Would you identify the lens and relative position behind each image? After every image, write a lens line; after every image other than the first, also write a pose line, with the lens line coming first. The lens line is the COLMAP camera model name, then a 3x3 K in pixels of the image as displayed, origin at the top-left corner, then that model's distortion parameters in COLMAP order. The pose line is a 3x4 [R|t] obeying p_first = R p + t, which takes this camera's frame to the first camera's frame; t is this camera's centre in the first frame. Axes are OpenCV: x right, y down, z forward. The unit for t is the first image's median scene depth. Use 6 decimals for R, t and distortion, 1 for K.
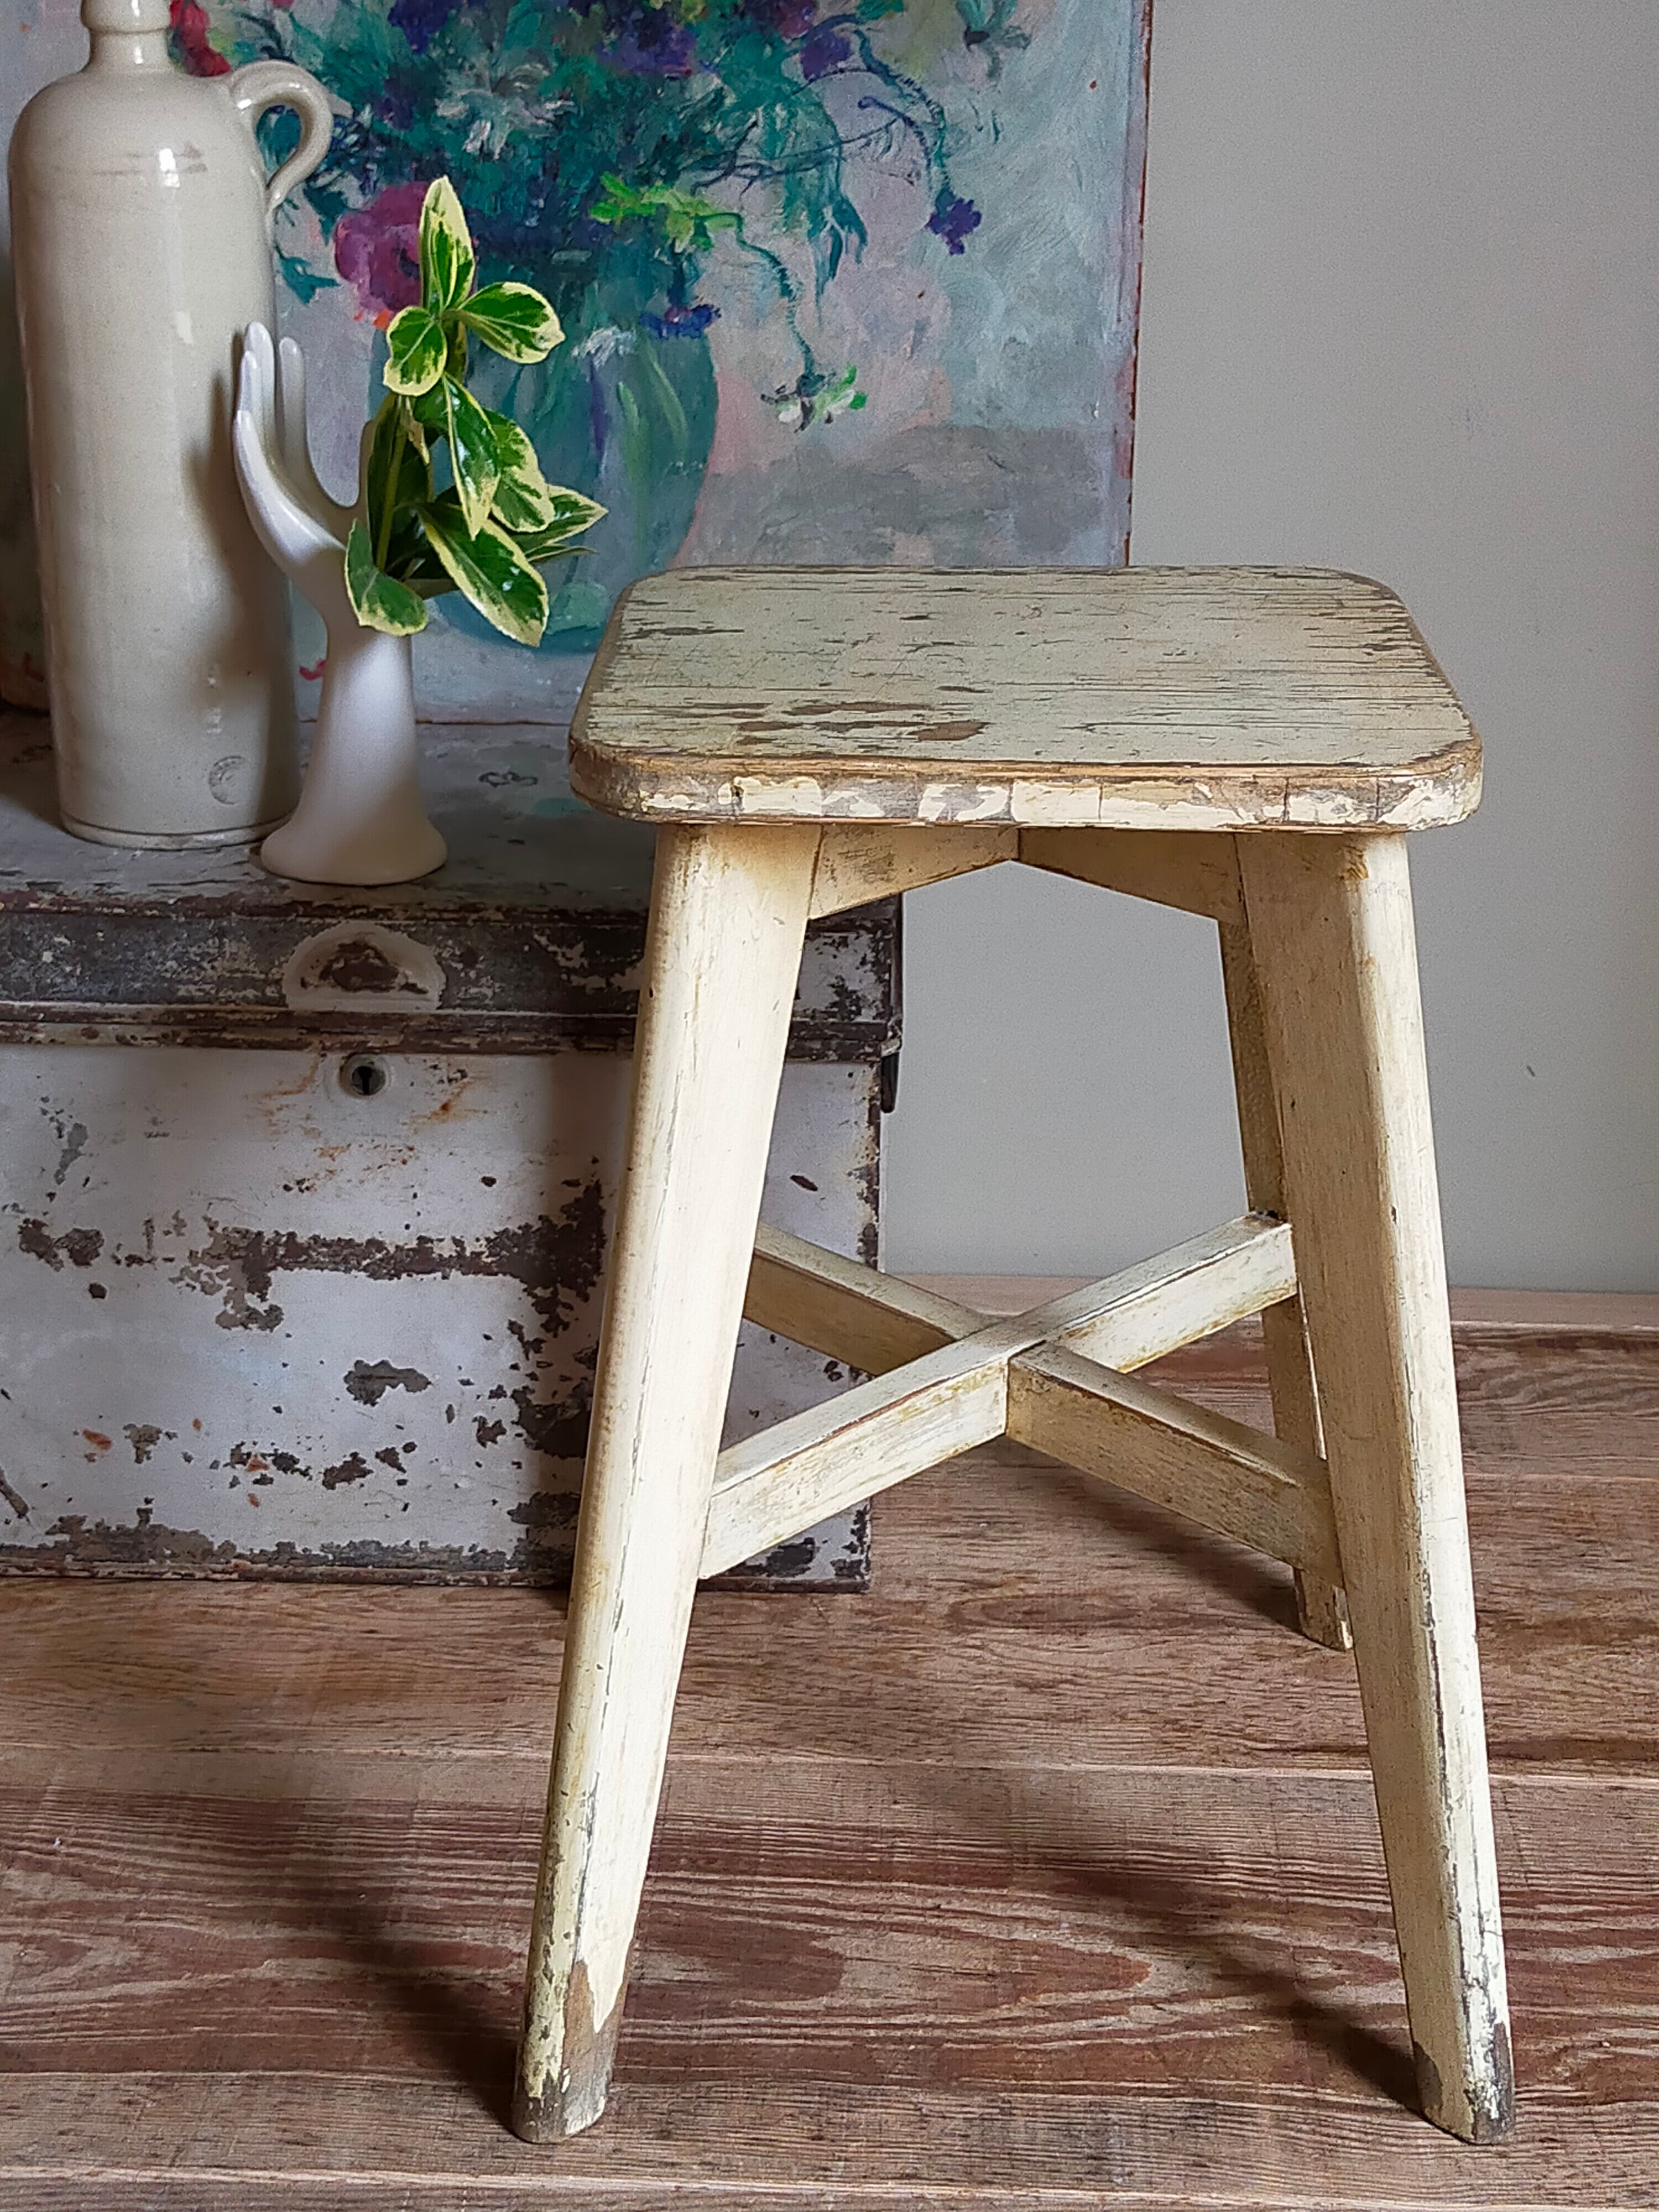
lens RADIAL K [[3309.8, 0, 827.6], [0, 3309.8, 1158.6], [0, 0, 1]] dist [0.125681, -0.218654]
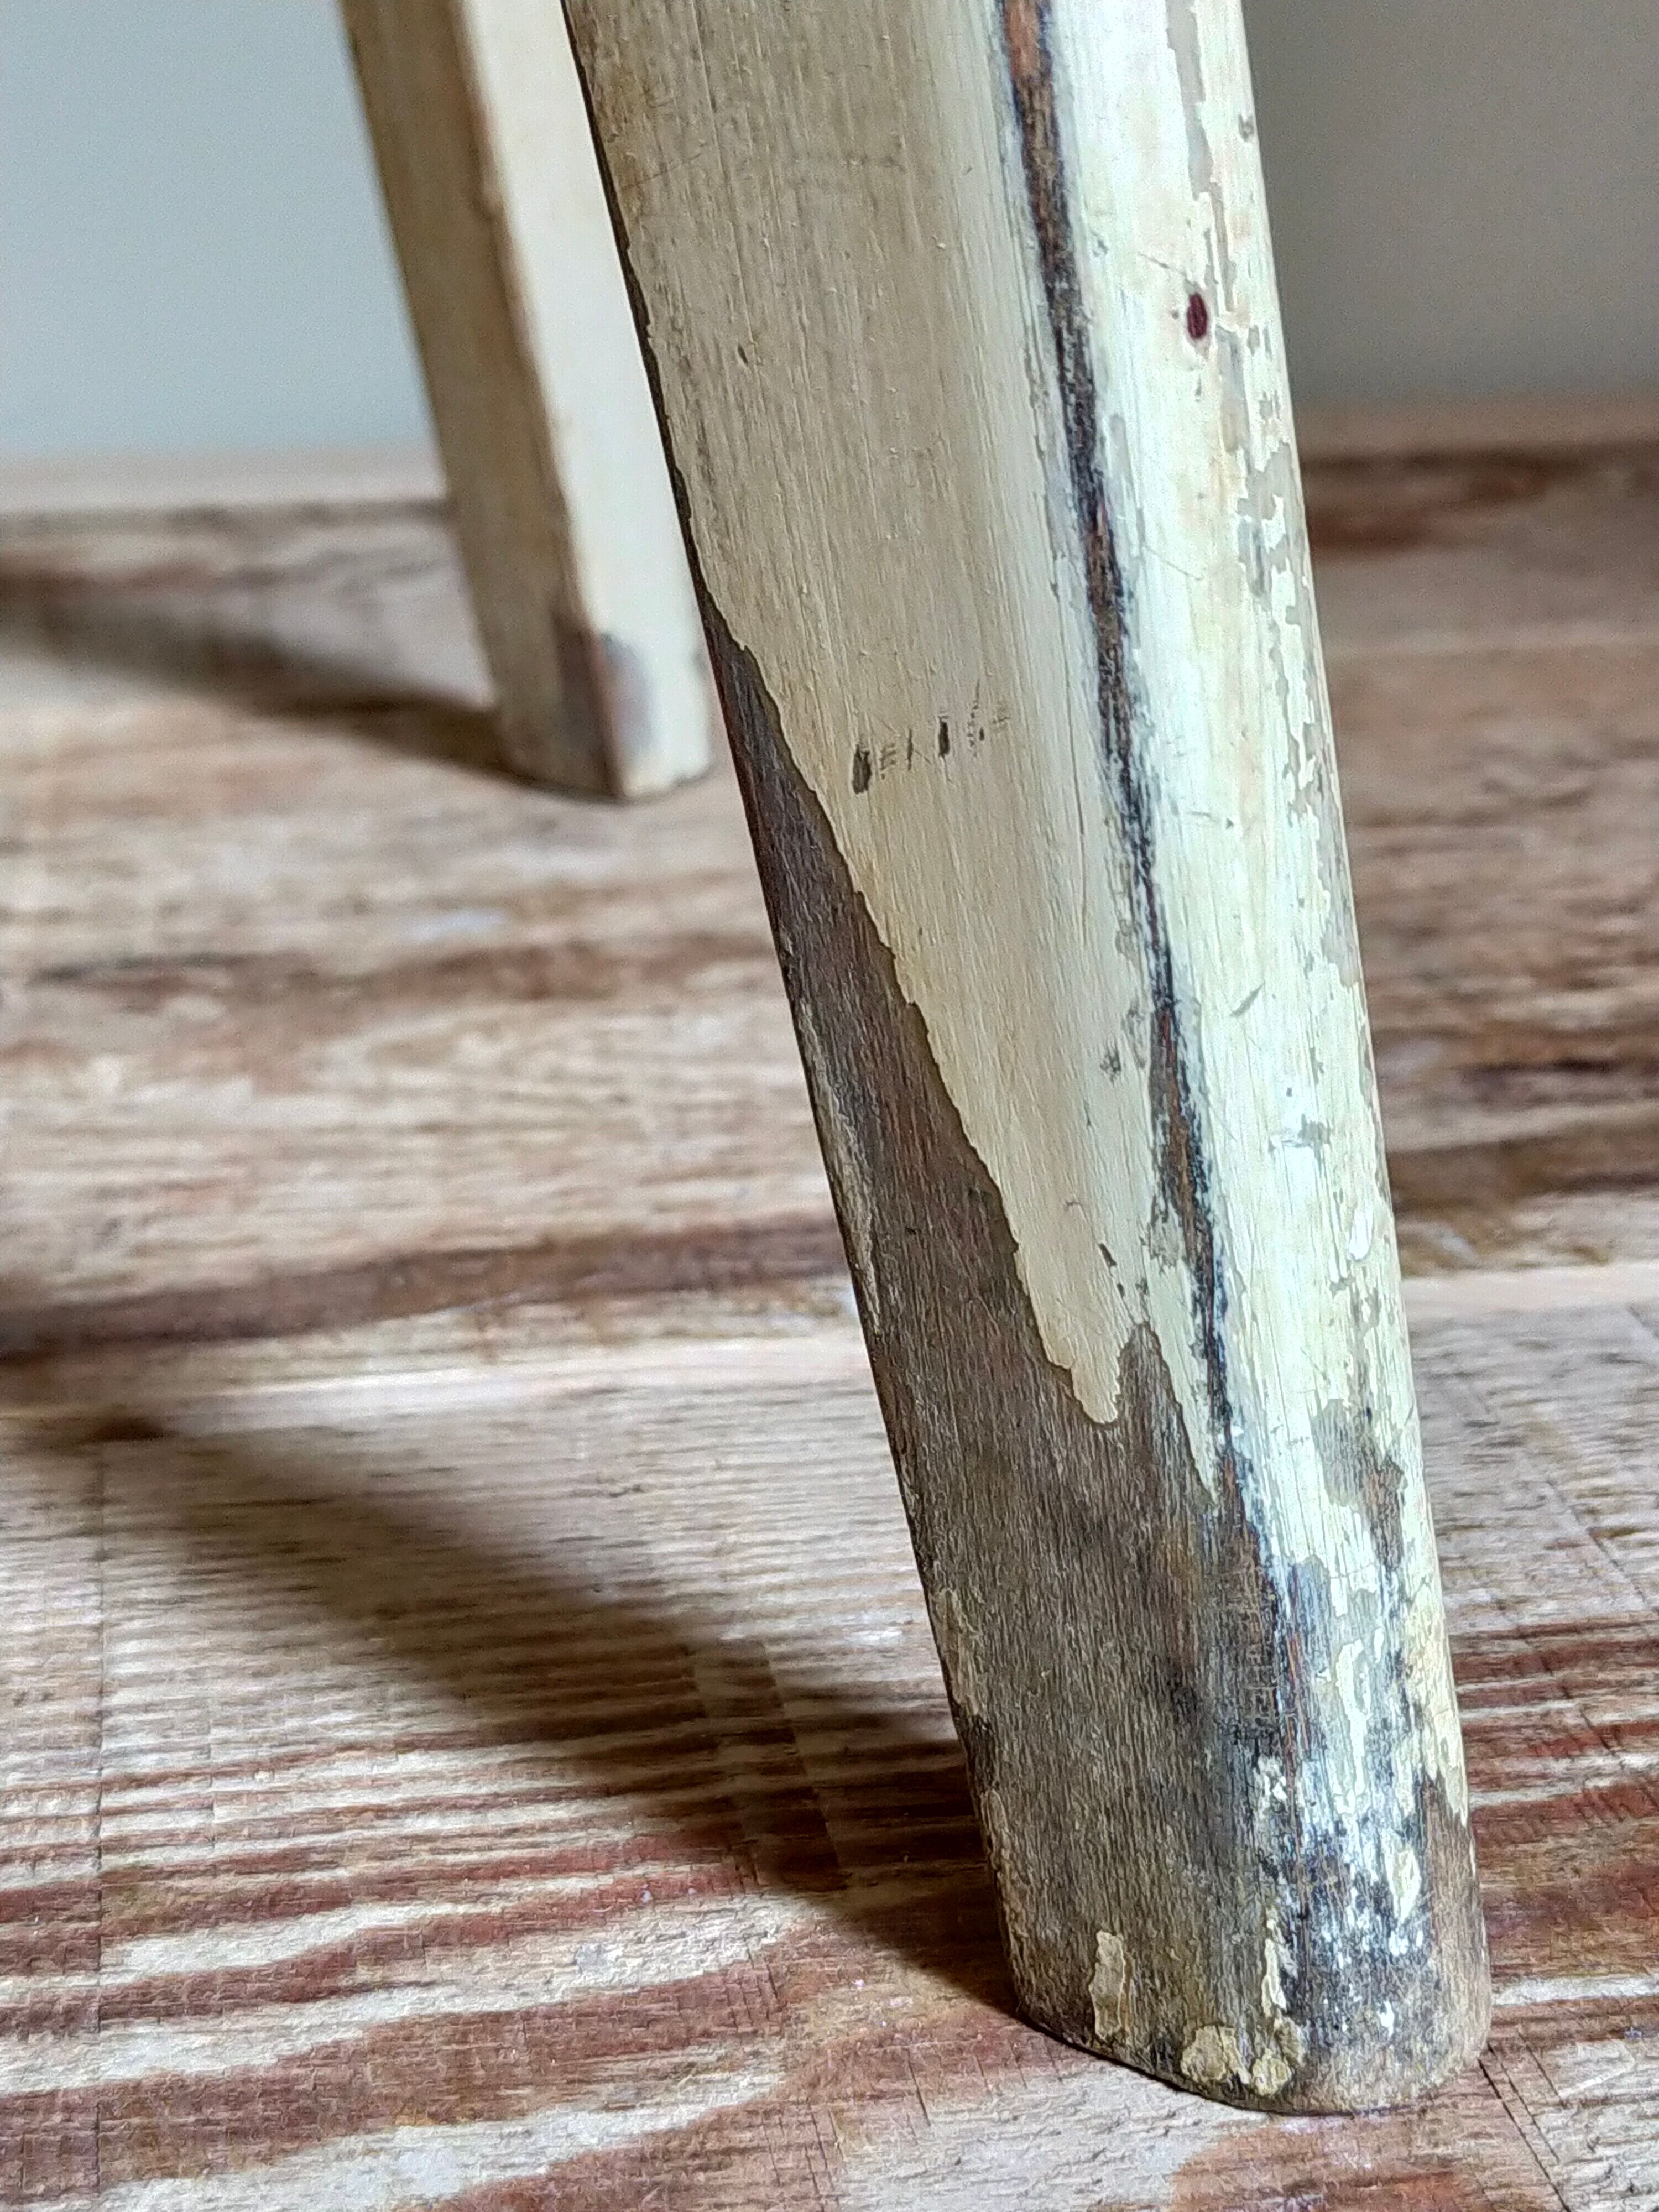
lens RADIAL K [[3309.8, 0, 827.6], [0, 3309.8, 1158.6], [0, 0, 1]] dist [0.125681, -0.218654]
pose [[0.972373, -0.099979, 0.210939, 0.202244], [0.101572, 0.994823, 0.003298, 0.171023], [-0.210177, 0.018218, 0.977494, 0.755336]]
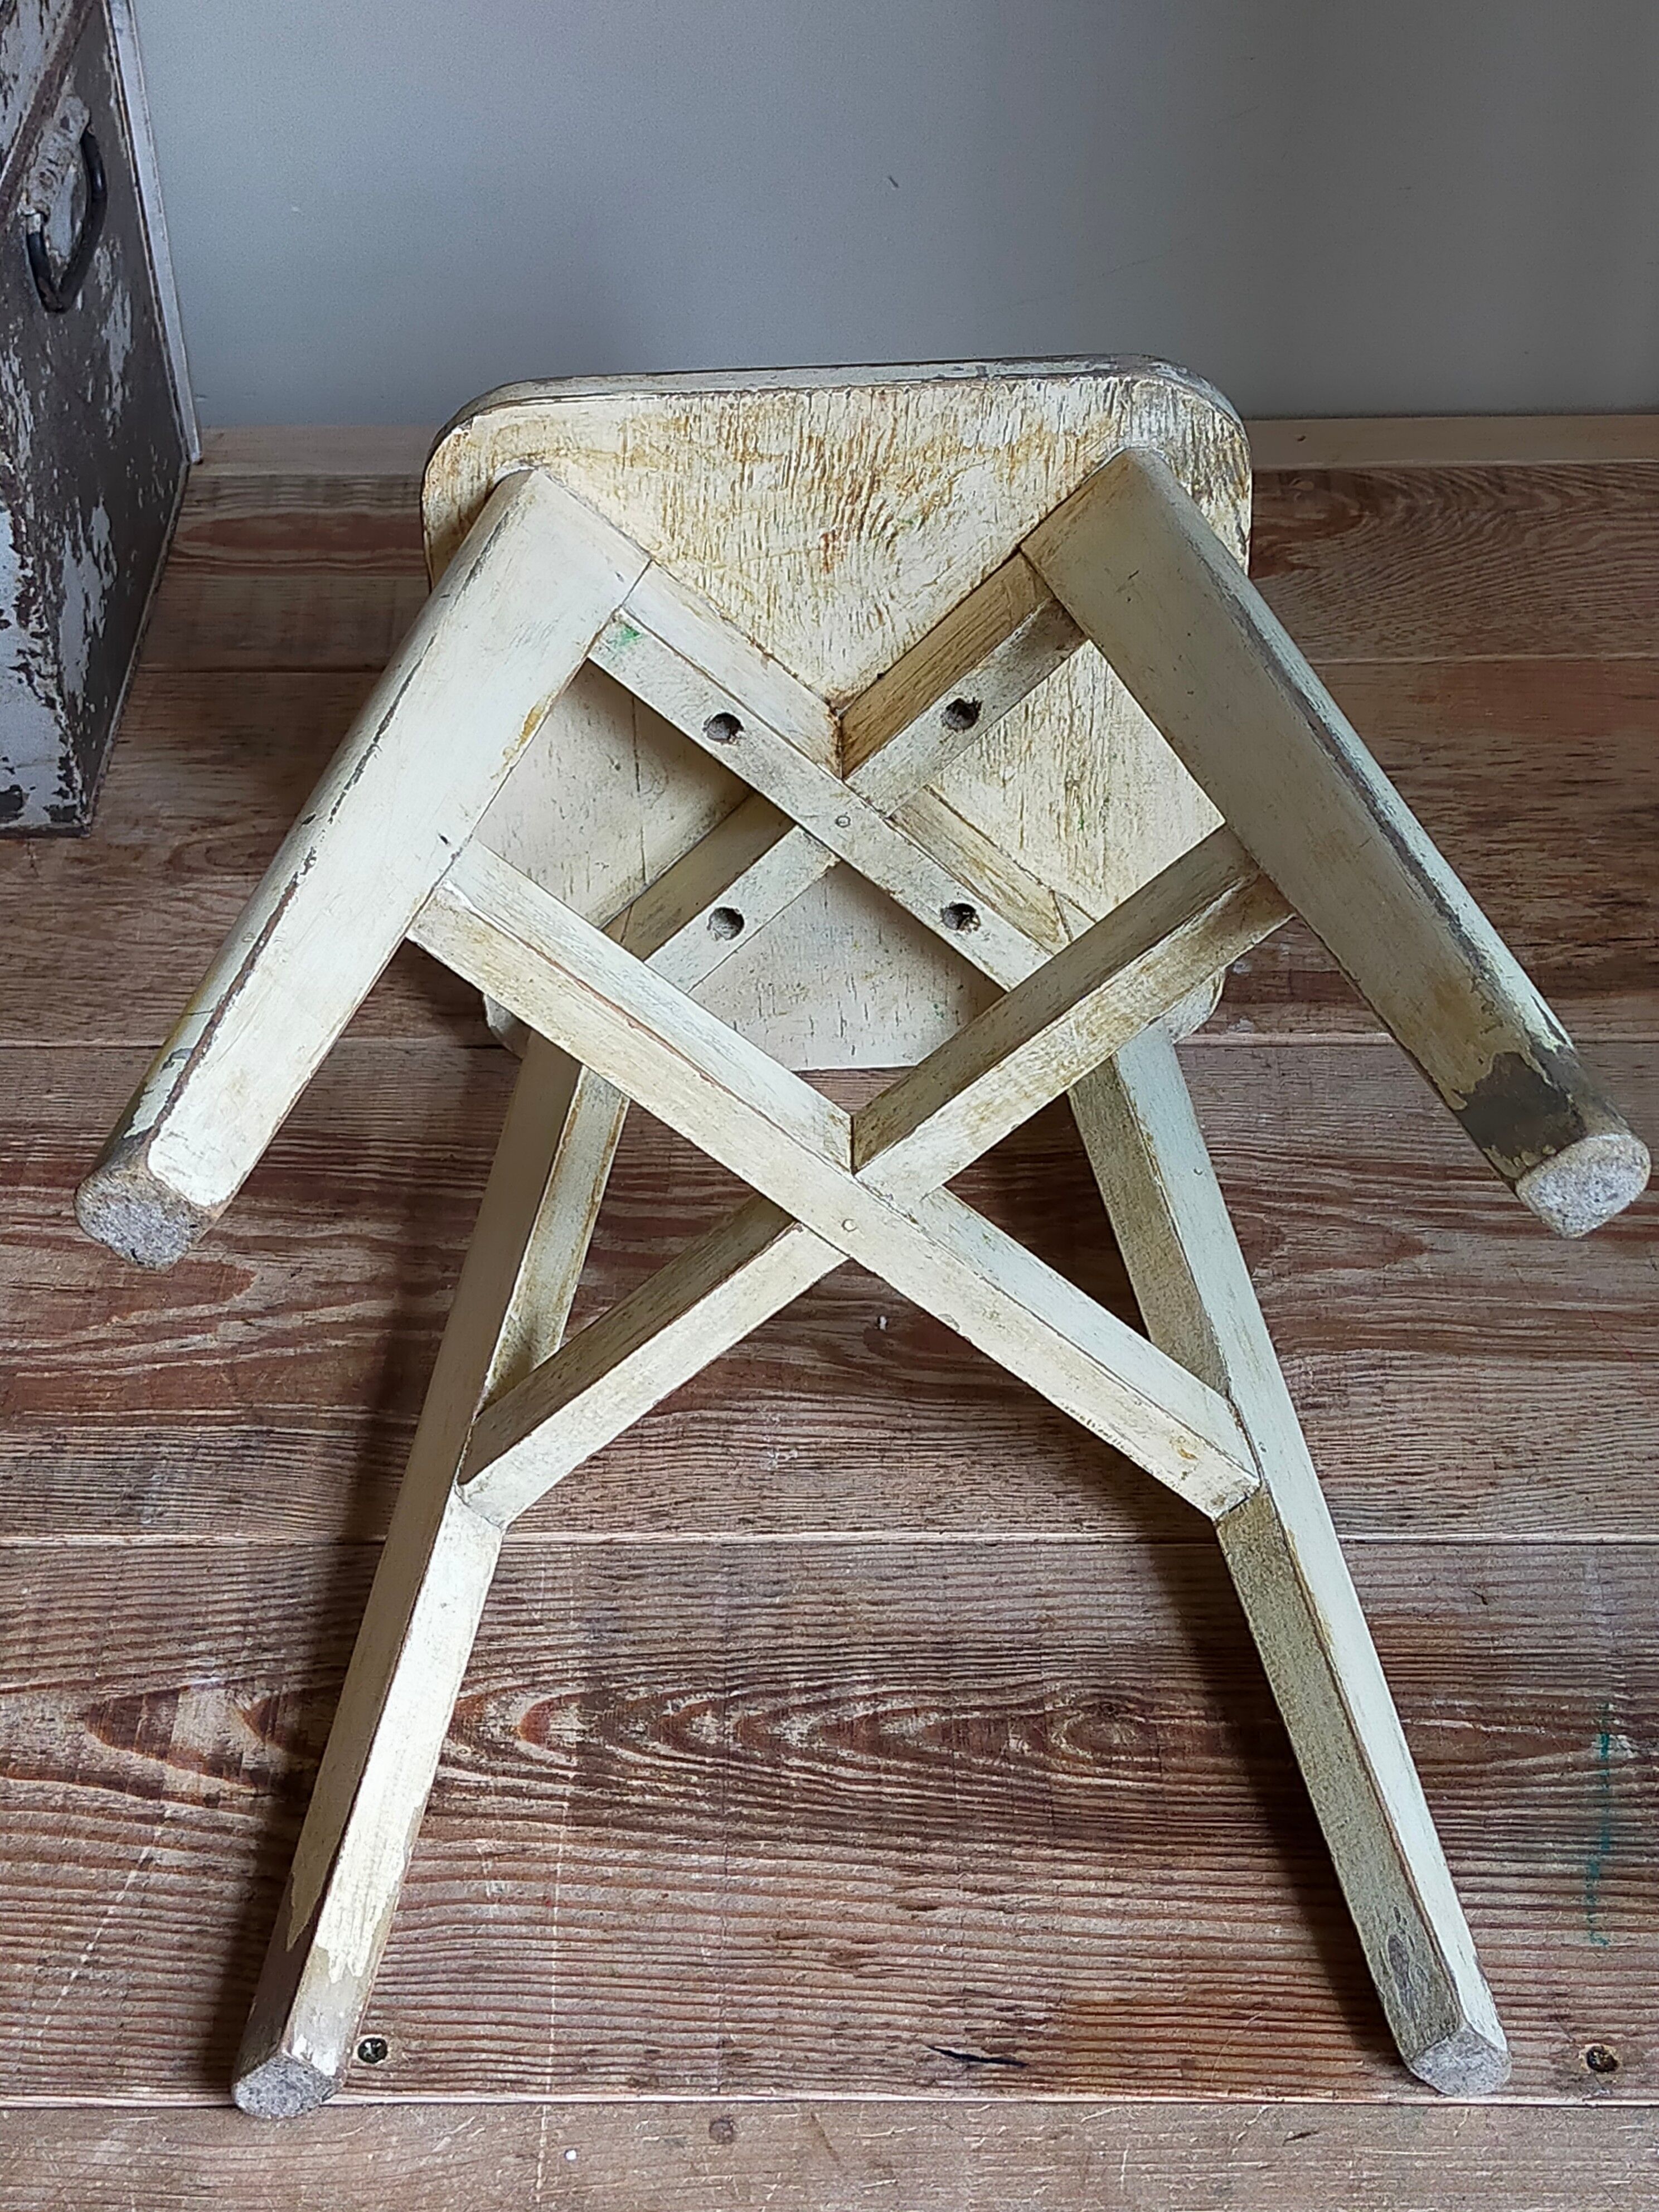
lens RADIAL K [[3316.8, 0, 827.8], [0, 3316.8, 1103.3], [0, 0, 1]] dist [0.122017, -0.169065]
pose [[0.999413, -0.029313, -0.017721, 0.259248], [0.033510, 0.943900, 0.328527, -0.113610], [0.007097, -0.328928, 0.944328, 0.076161]]
